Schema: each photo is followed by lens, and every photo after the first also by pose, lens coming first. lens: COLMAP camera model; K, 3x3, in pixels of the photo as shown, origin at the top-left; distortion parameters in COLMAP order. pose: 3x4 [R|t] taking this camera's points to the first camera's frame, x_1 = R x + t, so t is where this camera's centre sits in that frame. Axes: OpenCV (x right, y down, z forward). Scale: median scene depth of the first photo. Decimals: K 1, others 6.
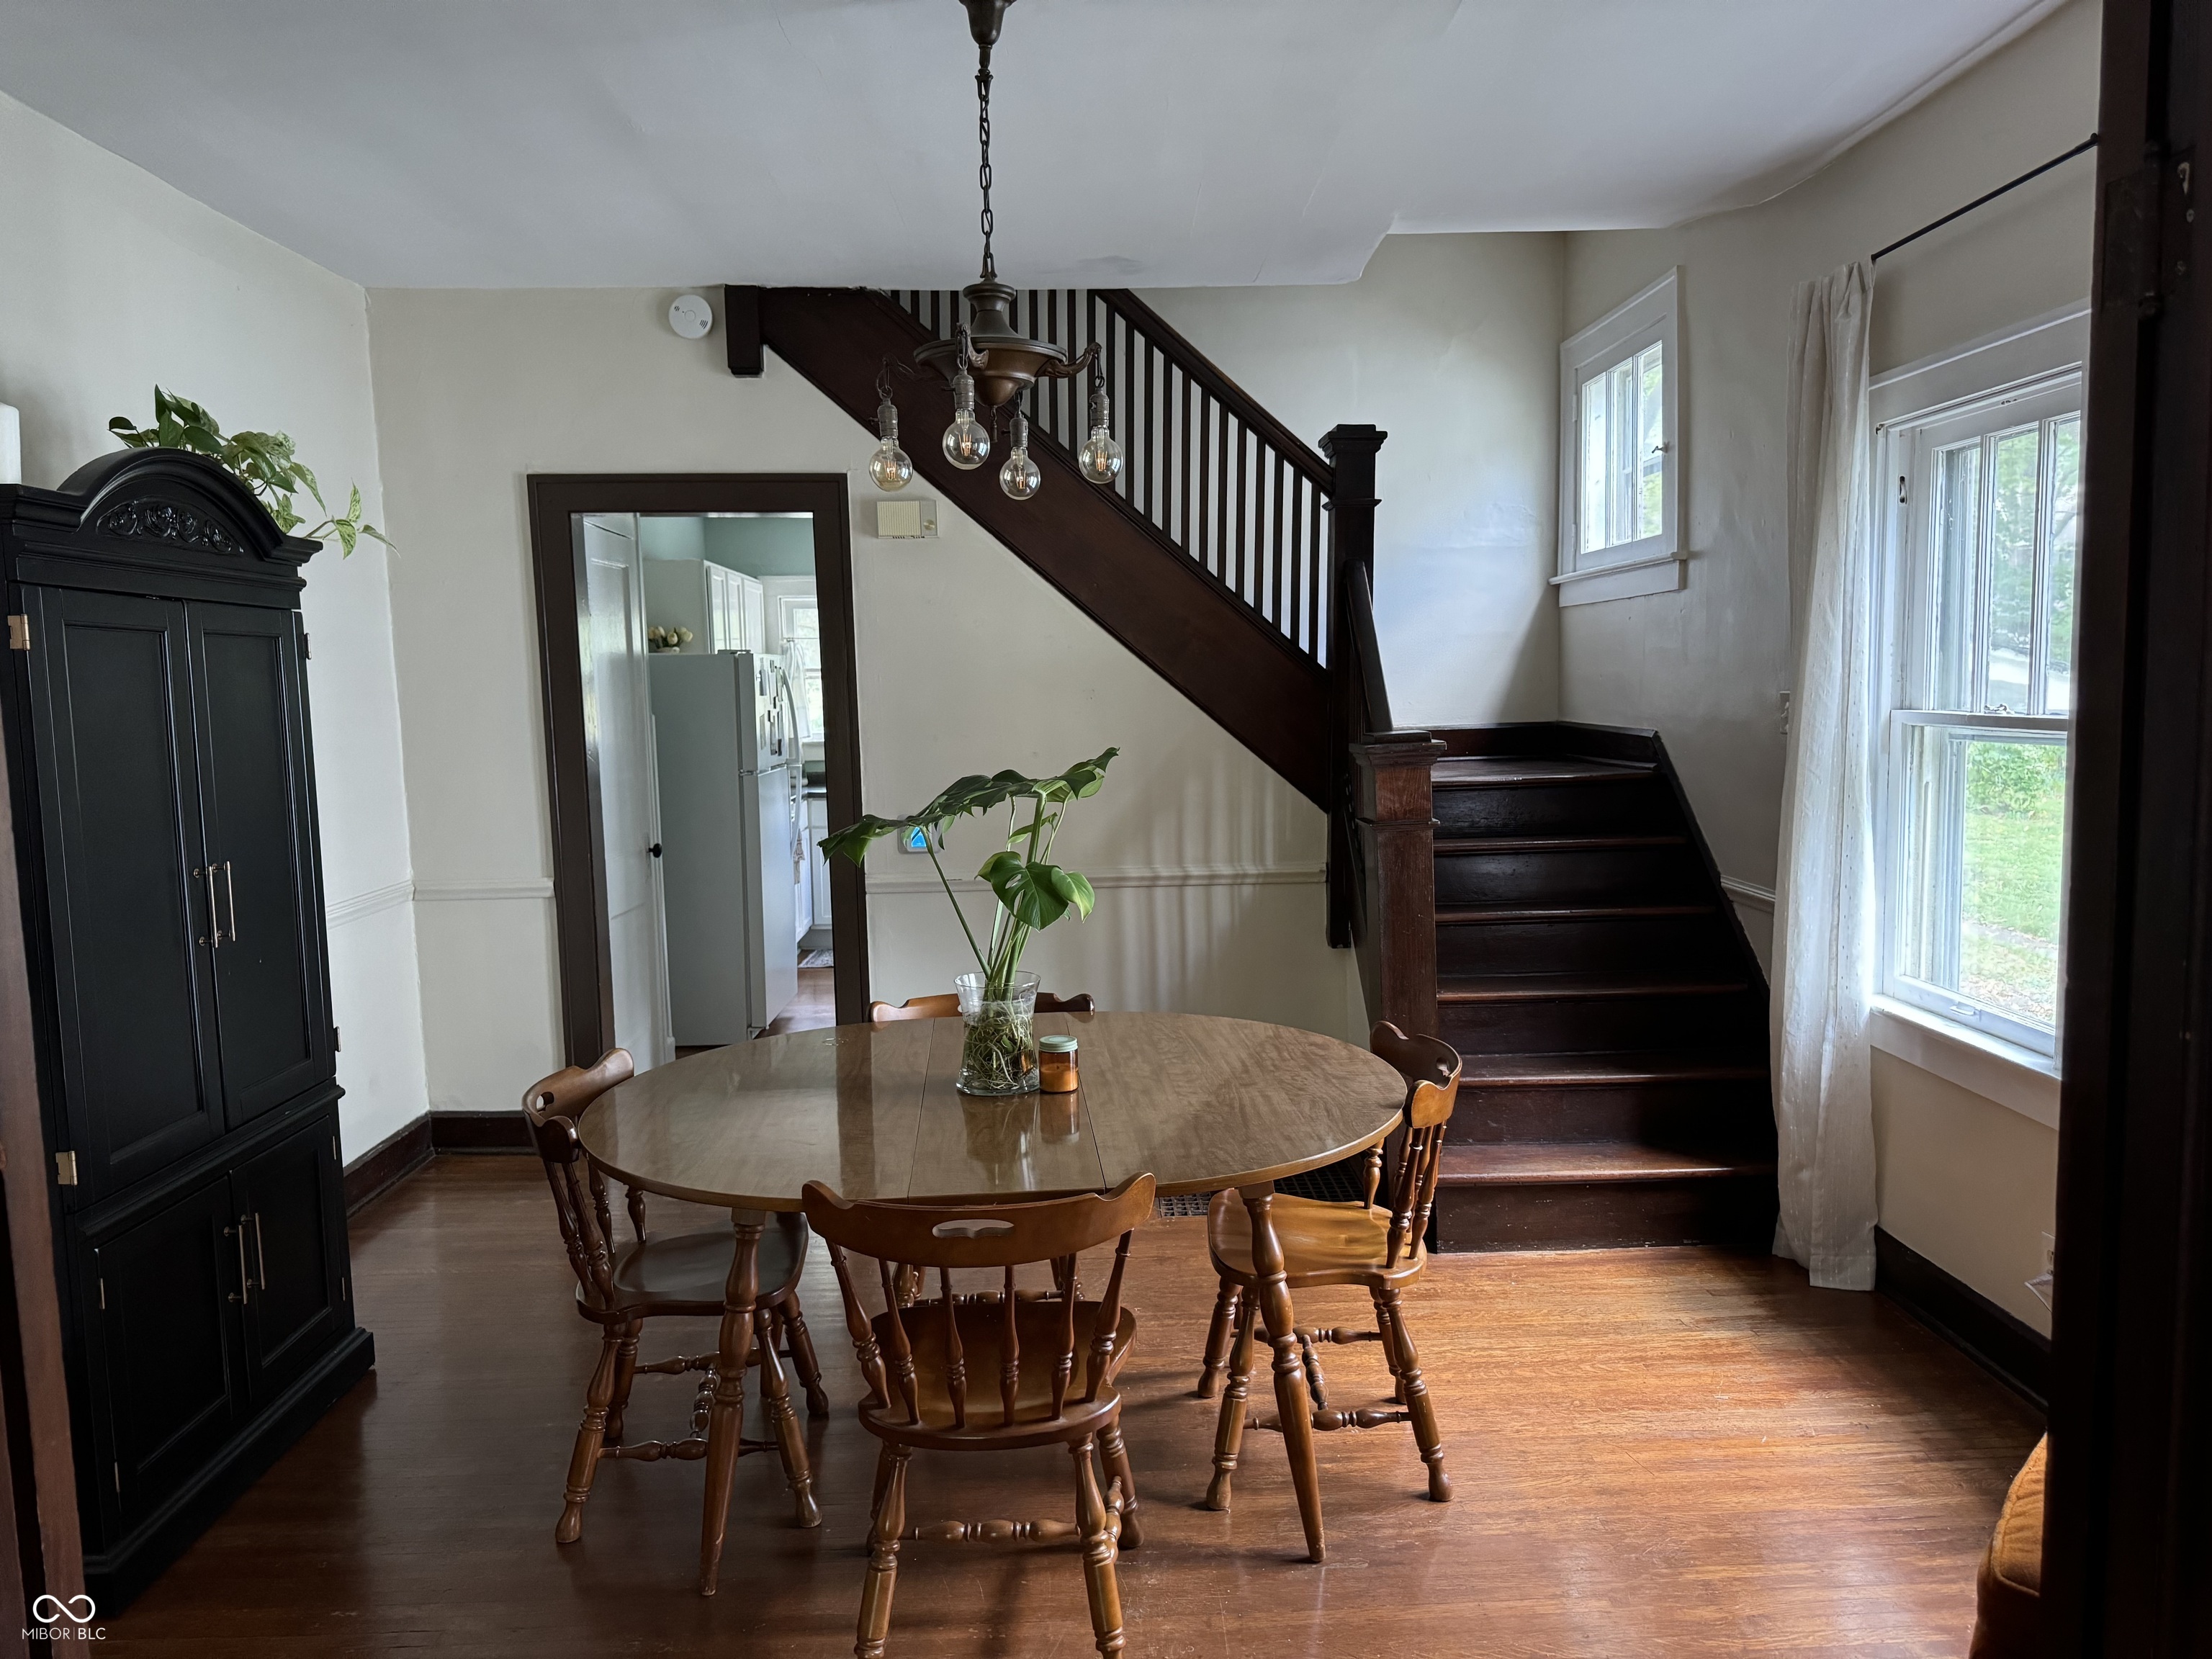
lens RADIAL K [[1558.8, 0, 1106.0], [0, 1558.8, 829.5], [0, 0, 1]] dist [0.168969, -0.317492]
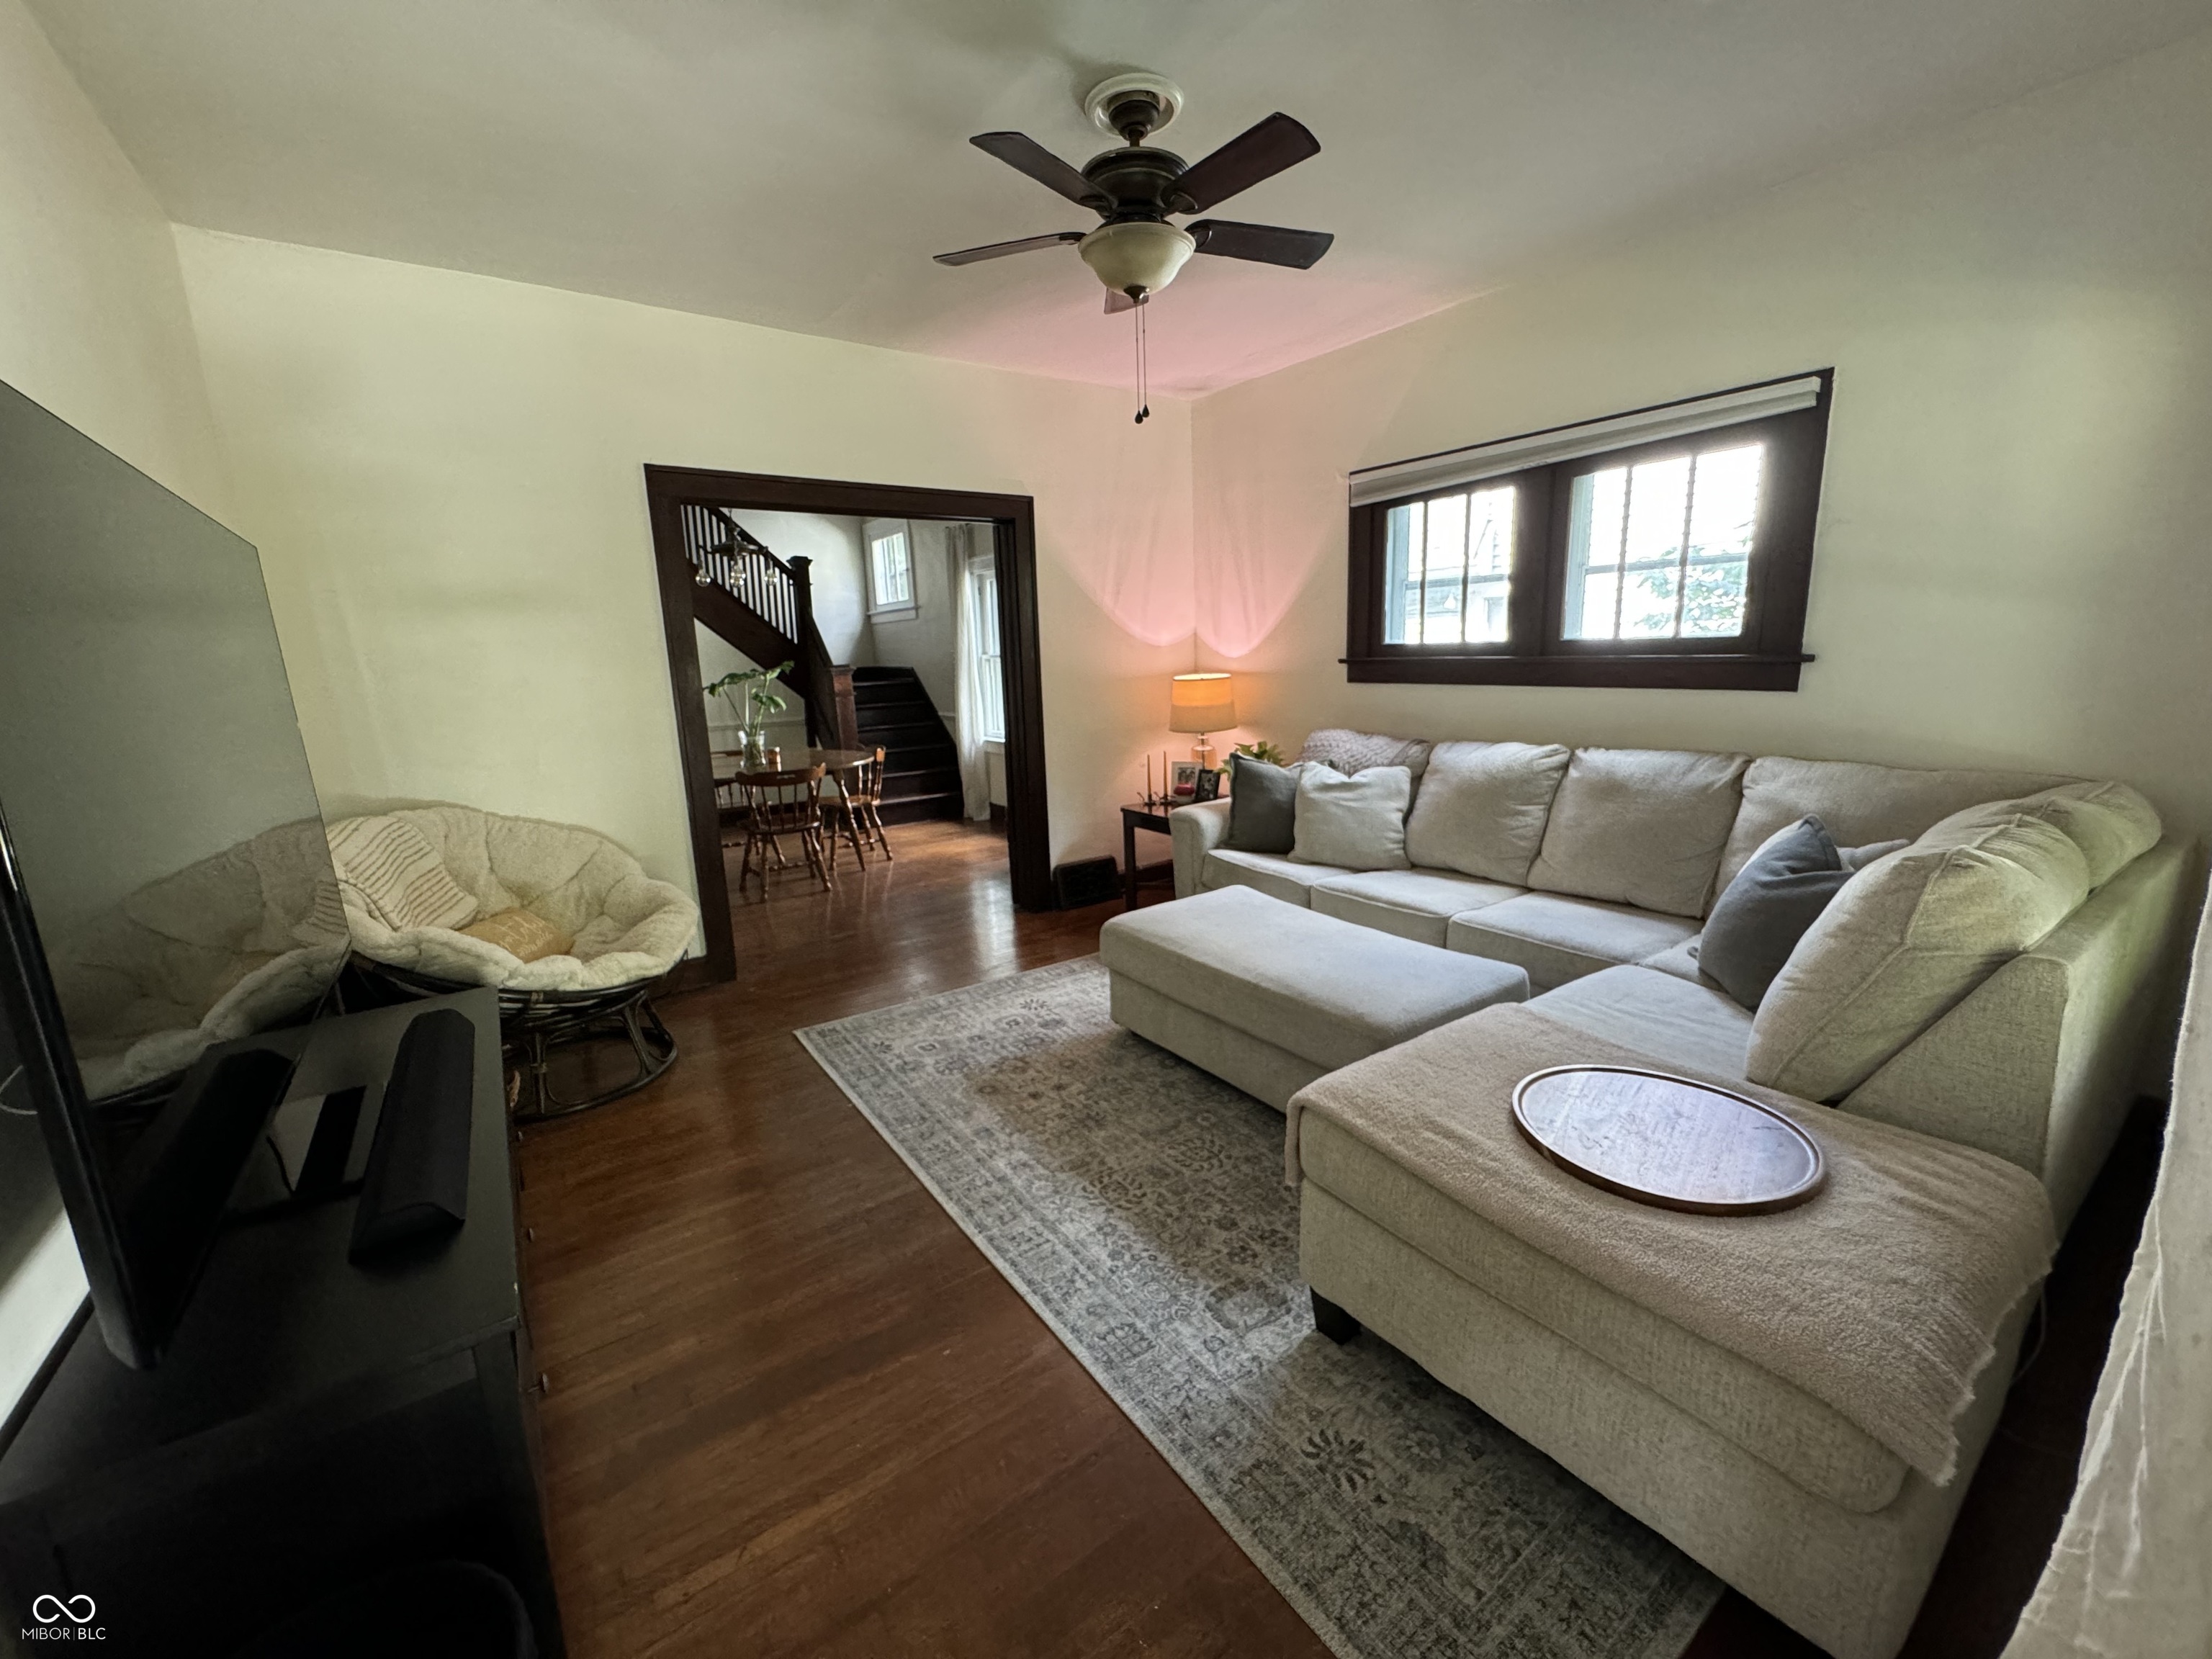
lens RADIAL K [[885.6, 0, 1106.0], [0, 885.6, 829.5], [0, 0, 1]] dist [-0.003339, 0.000018]
pose [[0.835006, -0.118946, 0.537231, -0.285037], [0.070980, 0.991483, 0.109197, 0.087797], [-0.545644, -0.053048, 0.836336, -0.614327]]
